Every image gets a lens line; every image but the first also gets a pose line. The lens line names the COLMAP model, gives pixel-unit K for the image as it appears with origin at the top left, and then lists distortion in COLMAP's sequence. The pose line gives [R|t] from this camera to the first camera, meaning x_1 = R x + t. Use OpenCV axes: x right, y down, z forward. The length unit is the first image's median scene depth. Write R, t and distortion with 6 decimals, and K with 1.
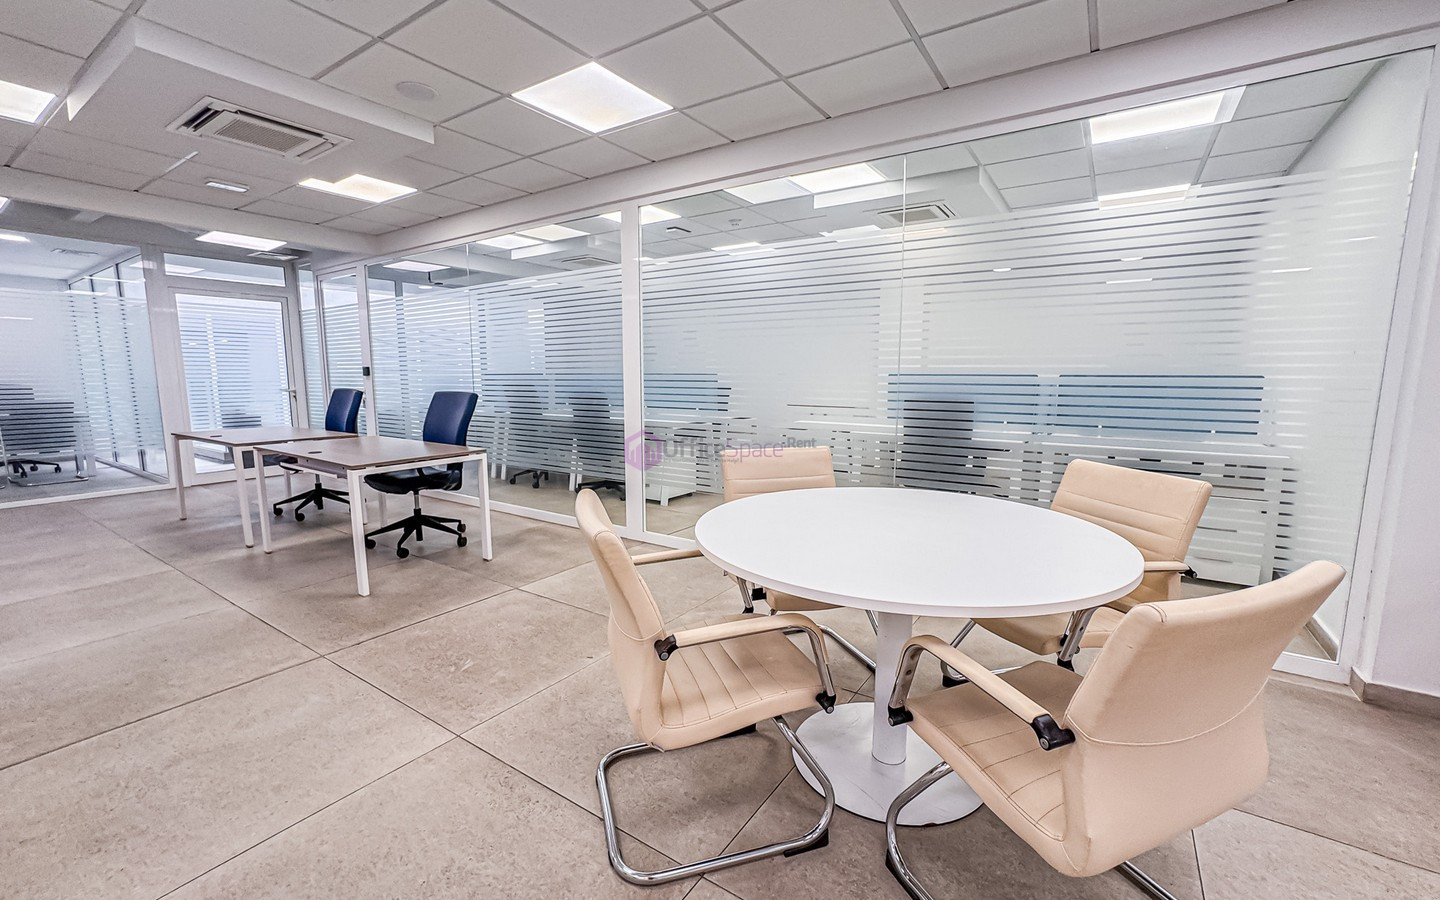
lens RADIAL K [[580.8, 0, 727.2], [0, 580.8, 453.1], [0, 0, 1]] dist [-0.038343, 0.015942]
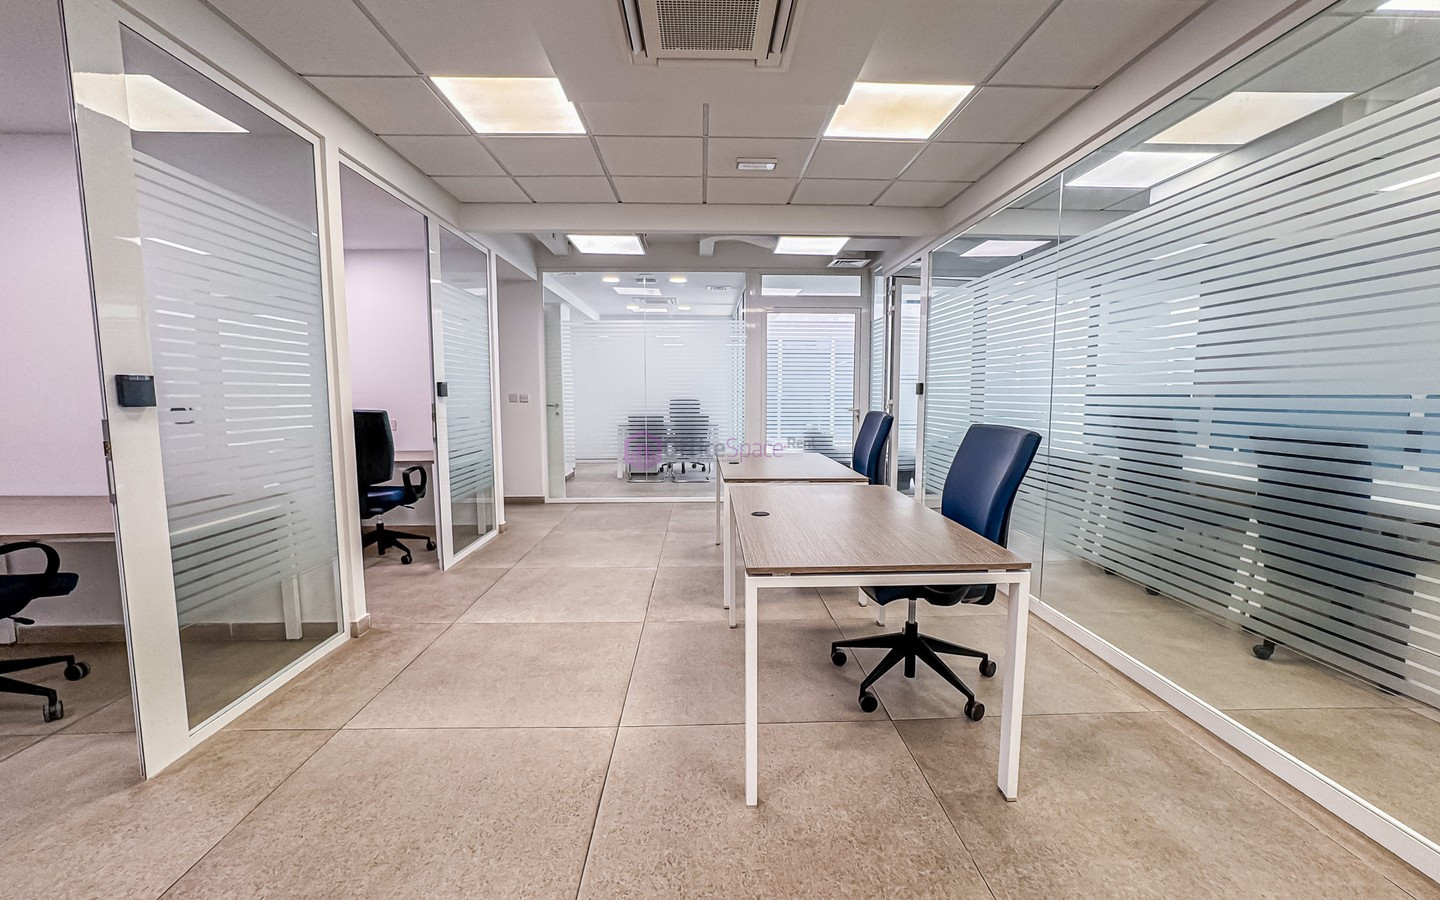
lens RADIAL K [[603.0, 0, 719.8], [0, 603.0, 446.1], [0, 0, 1]] dist [-0.021680, 0.000360]
pose [[0.566152, 0.074025, -0.820970, -0.139395], [-0.111292, 0.993705, 0.012852, -0.059607], [0.816754, 0.084091, 0.570826, 0.413906]]
